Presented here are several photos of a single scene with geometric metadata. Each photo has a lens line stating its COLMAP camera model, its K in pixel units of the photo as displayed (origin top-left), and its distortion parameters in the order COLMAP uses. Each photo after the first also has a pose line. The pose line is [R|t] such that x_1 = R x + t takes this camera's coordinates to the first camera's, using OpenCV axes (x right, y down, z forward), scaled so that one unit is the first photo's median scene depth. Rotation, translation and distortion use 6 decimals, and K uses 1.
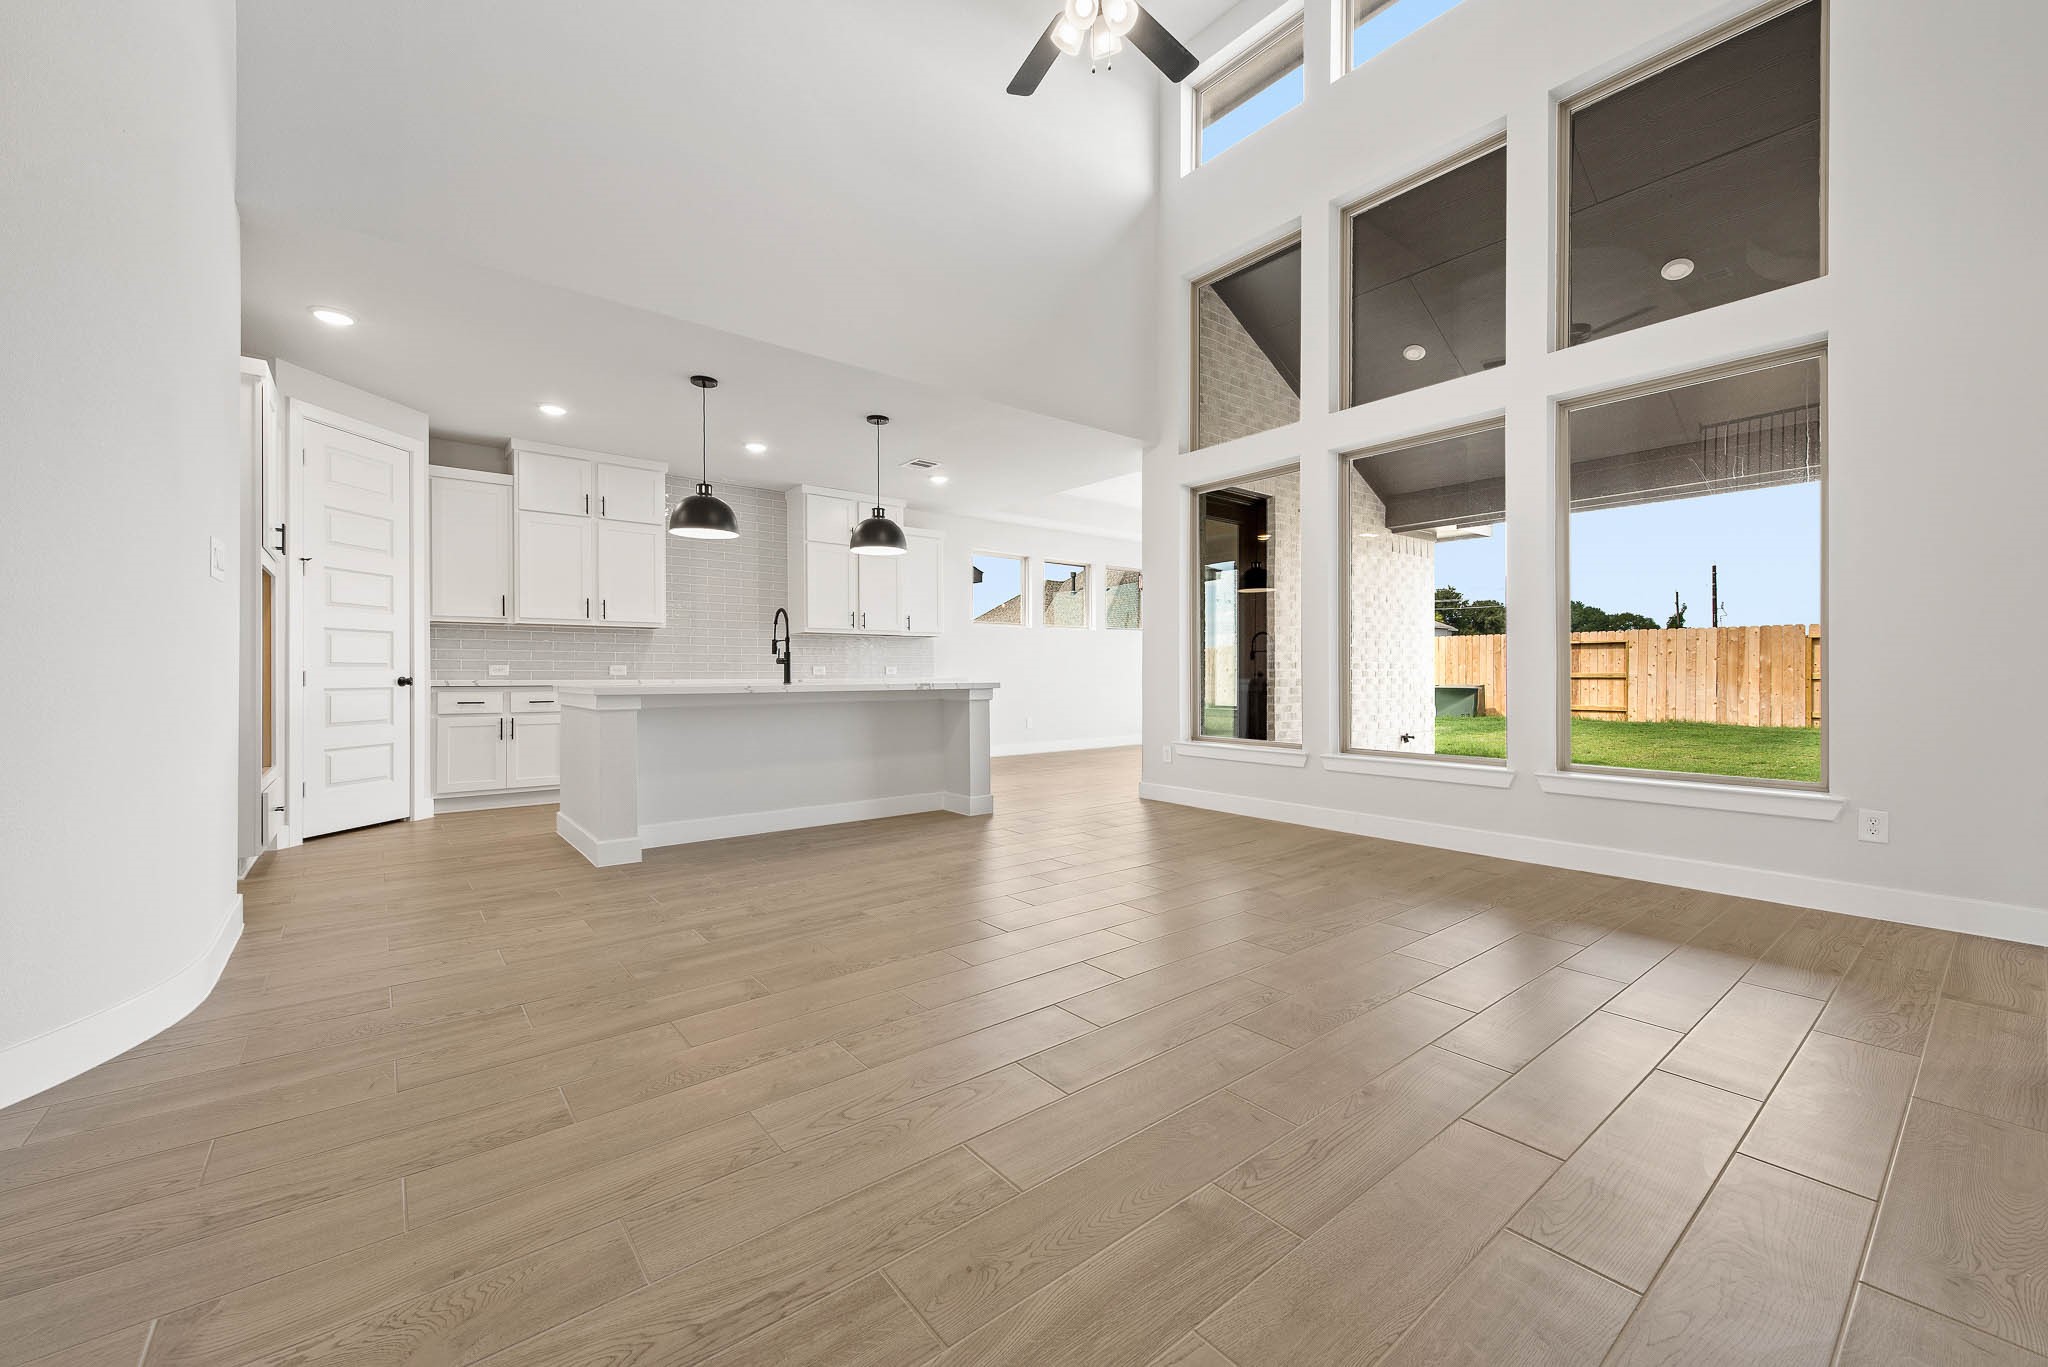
lens RADIAL K [[810.3, 0, 1030.1], [0, 810.3, 678.7], [0, 0, 1]] dist [0.009113, 0.000055]
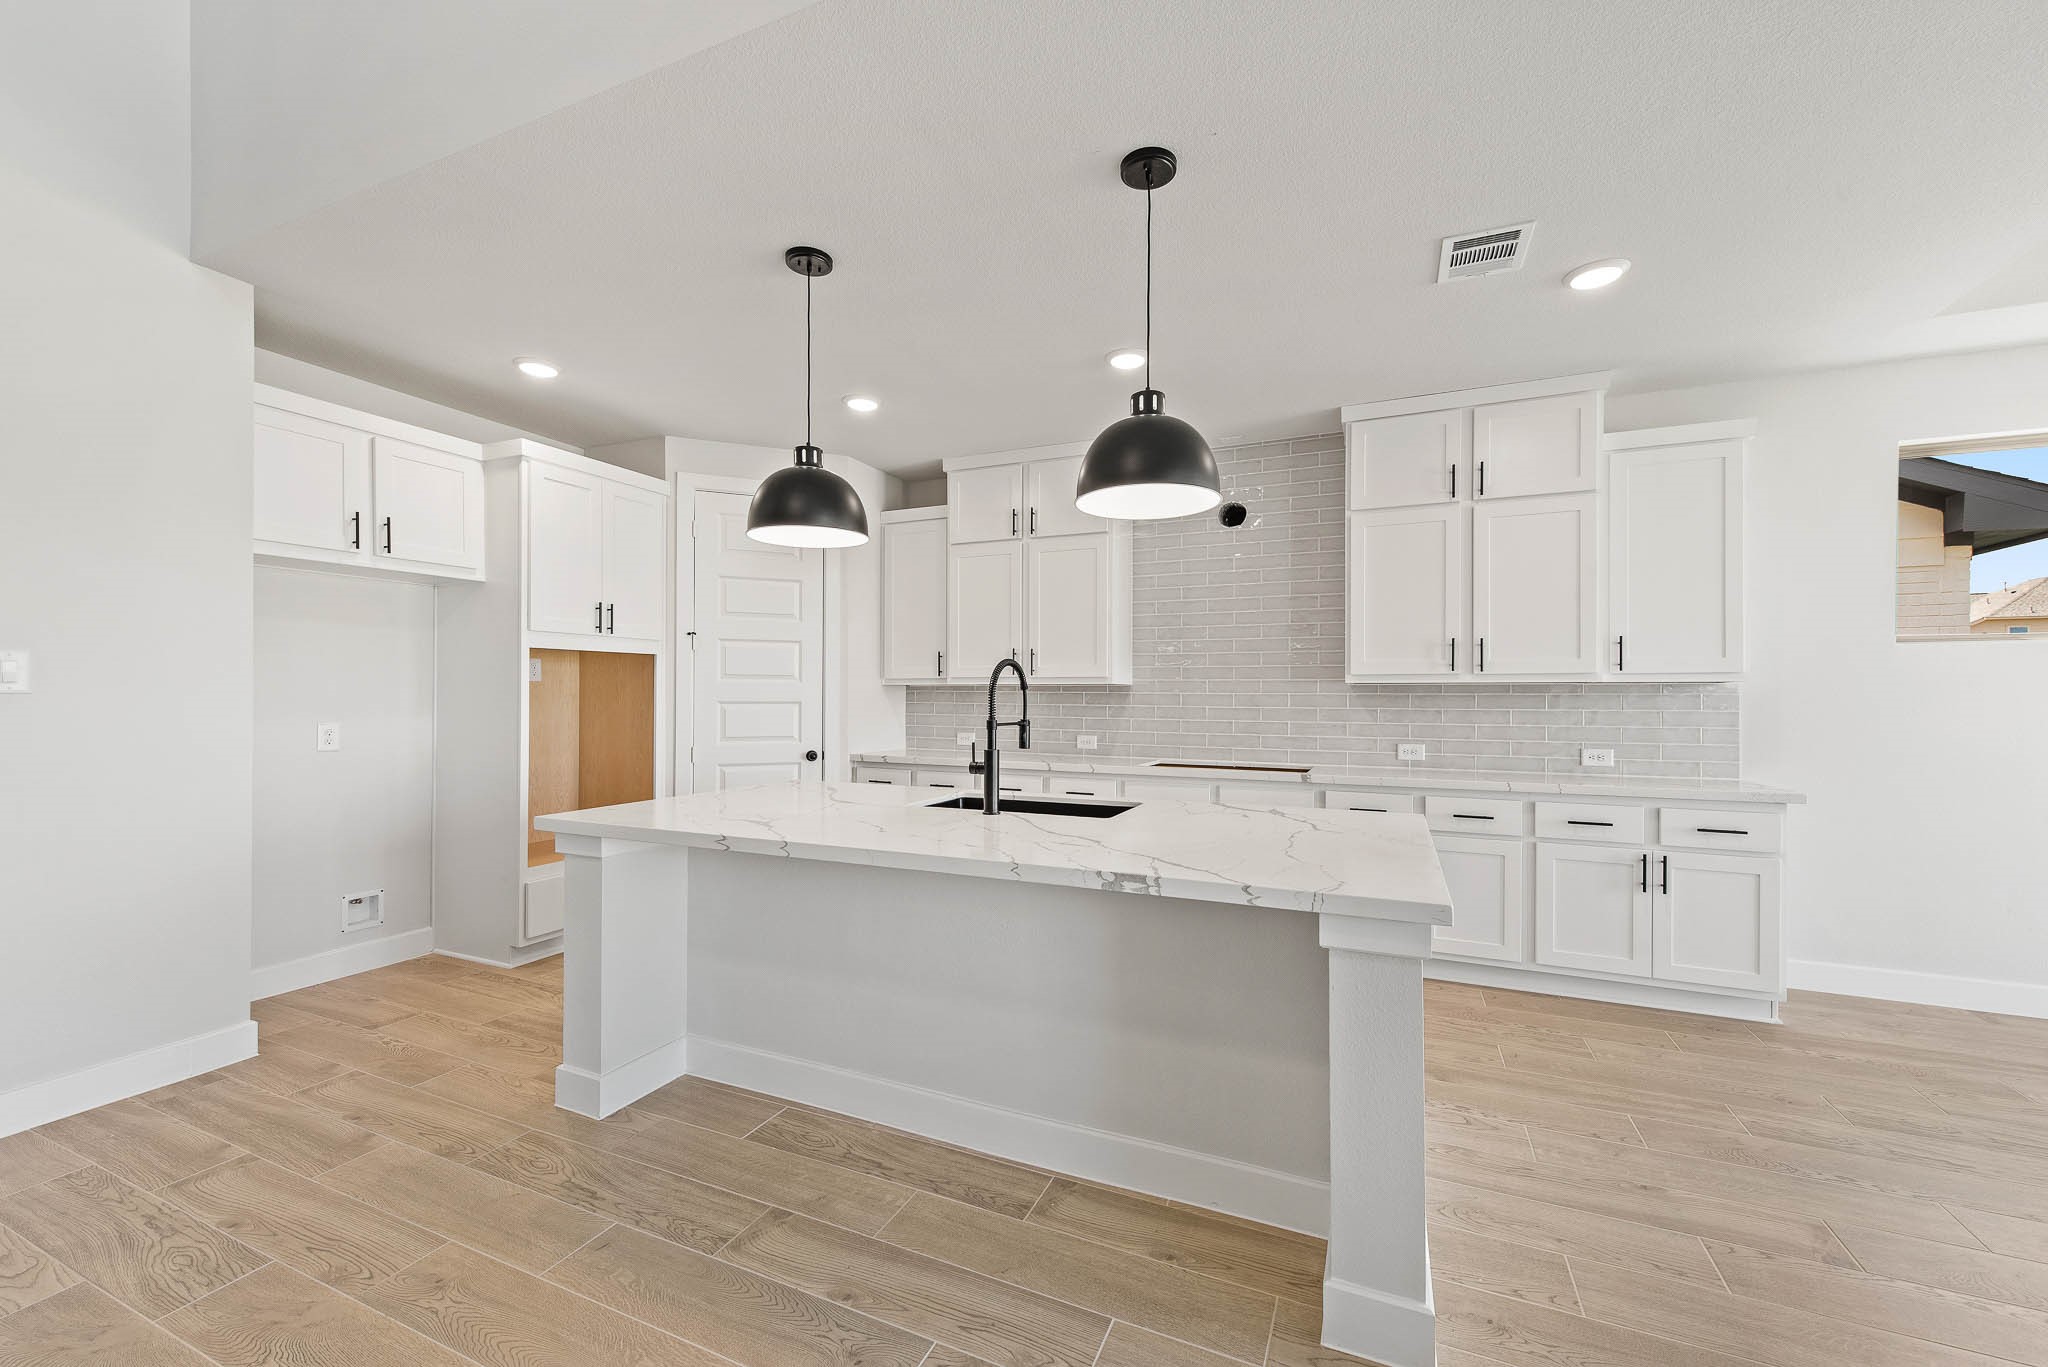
lens RADIAL K [[810.4, 0, 1016.2], [0, 810.4, 695.1], [0, 0, 1]] dist [0.002702, -0.000170]
pose [[0.449130, 0.003271, -0.893460, 0.122396], [-0.010714, 0.999941, -0.001725, -0.057090], [0.893402, 0.010347, 0.449139, 0.697125]]
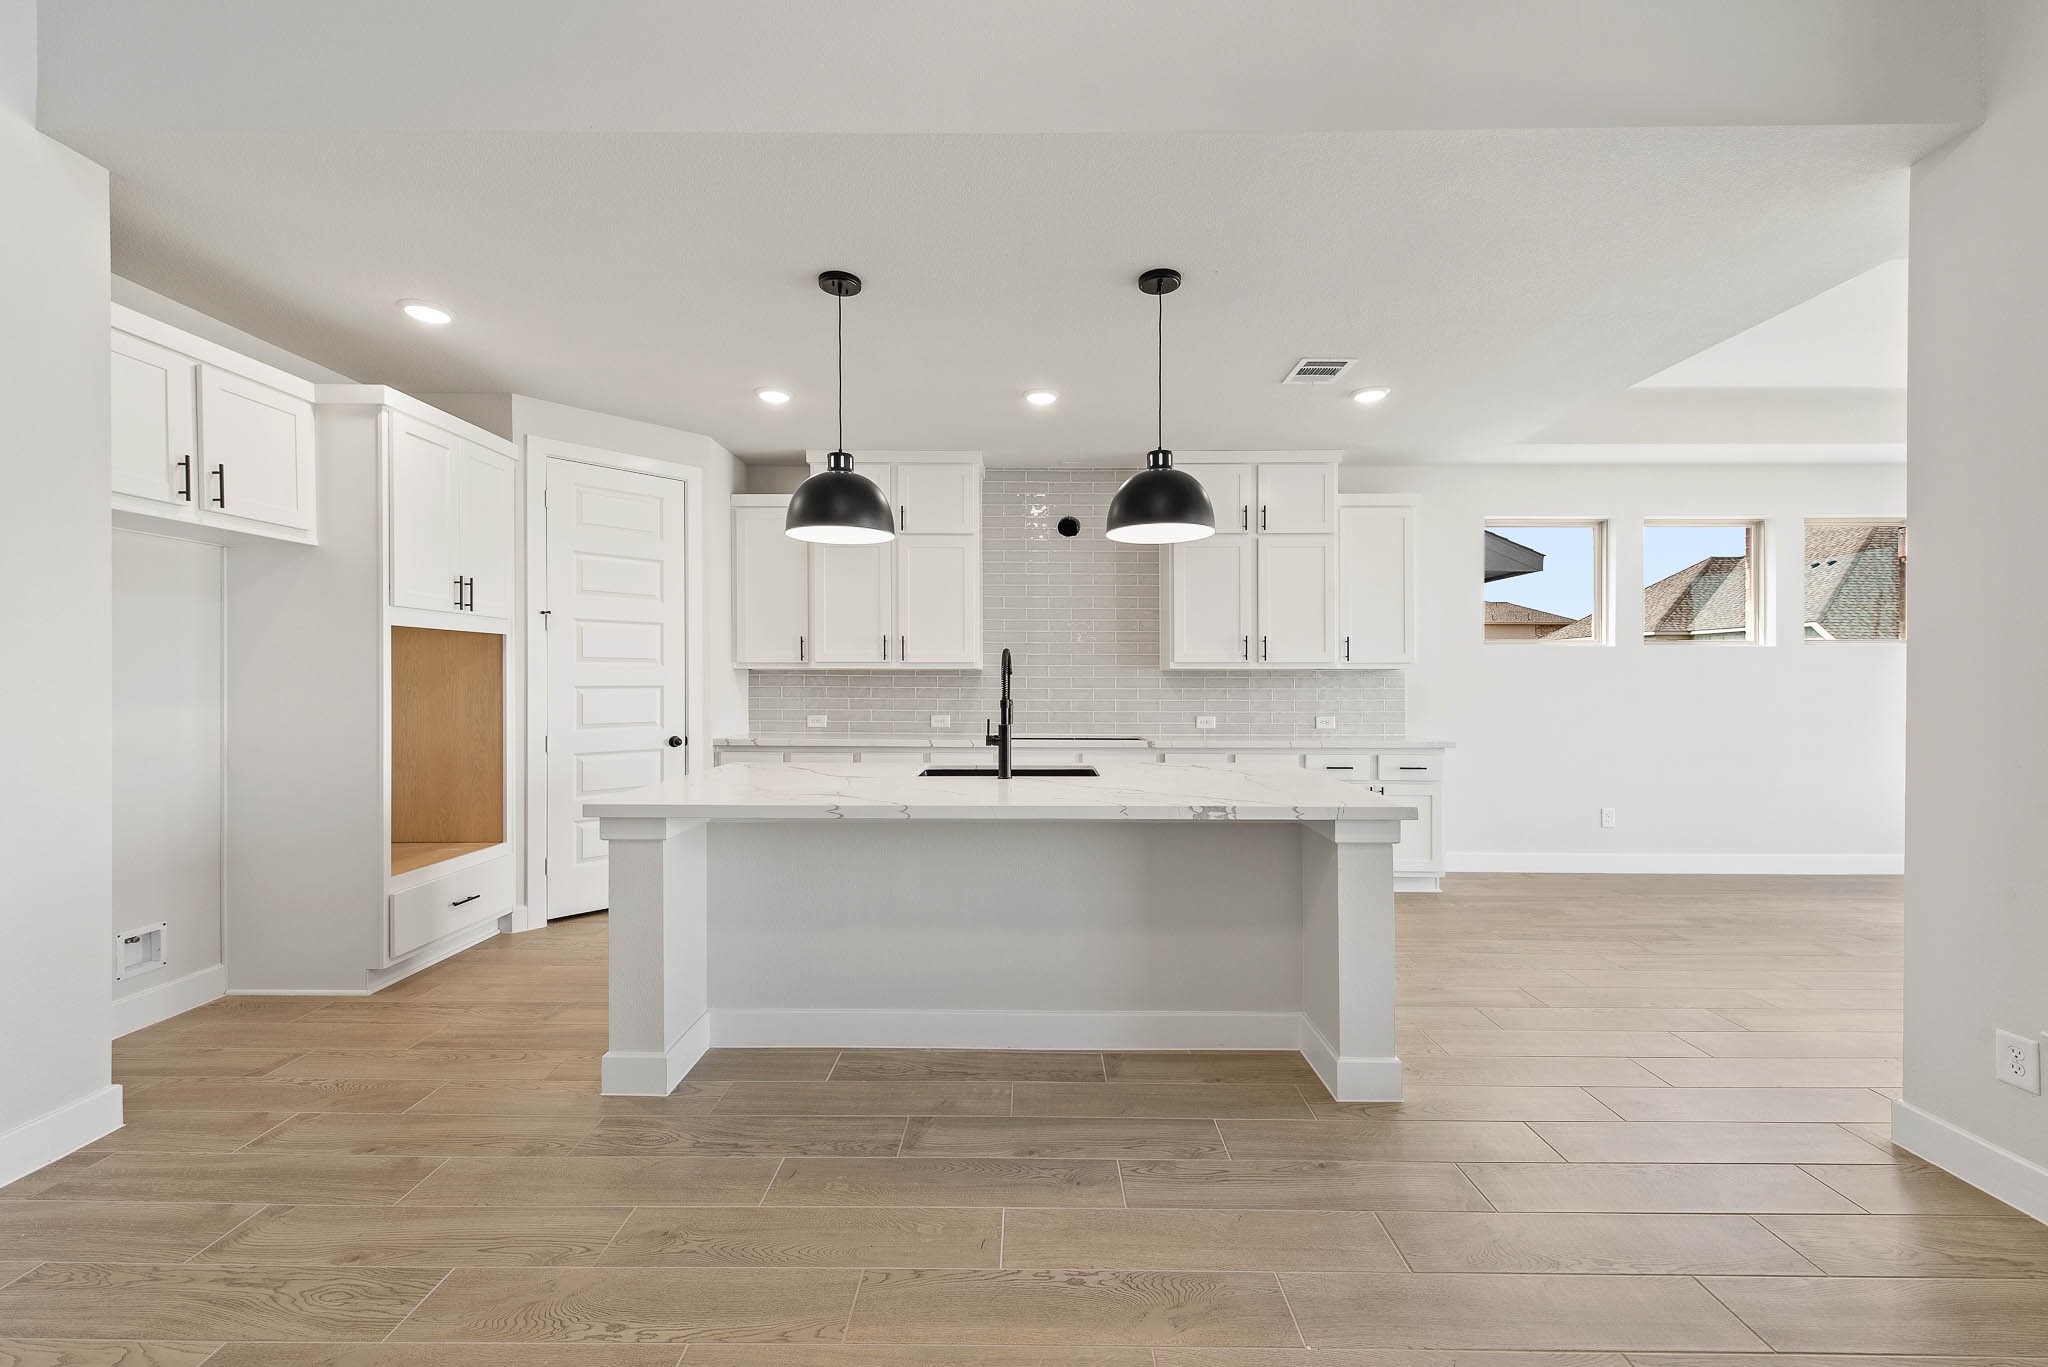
lens RADIAL K [[805.9, 0, 1020.0], [0, 805.9, 680.8], [0, 0, 1]] dist [0.002071, -0.000695]
pose [[0.767381, 0.004643, -0.641174, 0.069199], [-0.007914, 0.999966, -0.002230, -0.055599], [0.641142, 0.006786, 0.767392, 0.496961]]
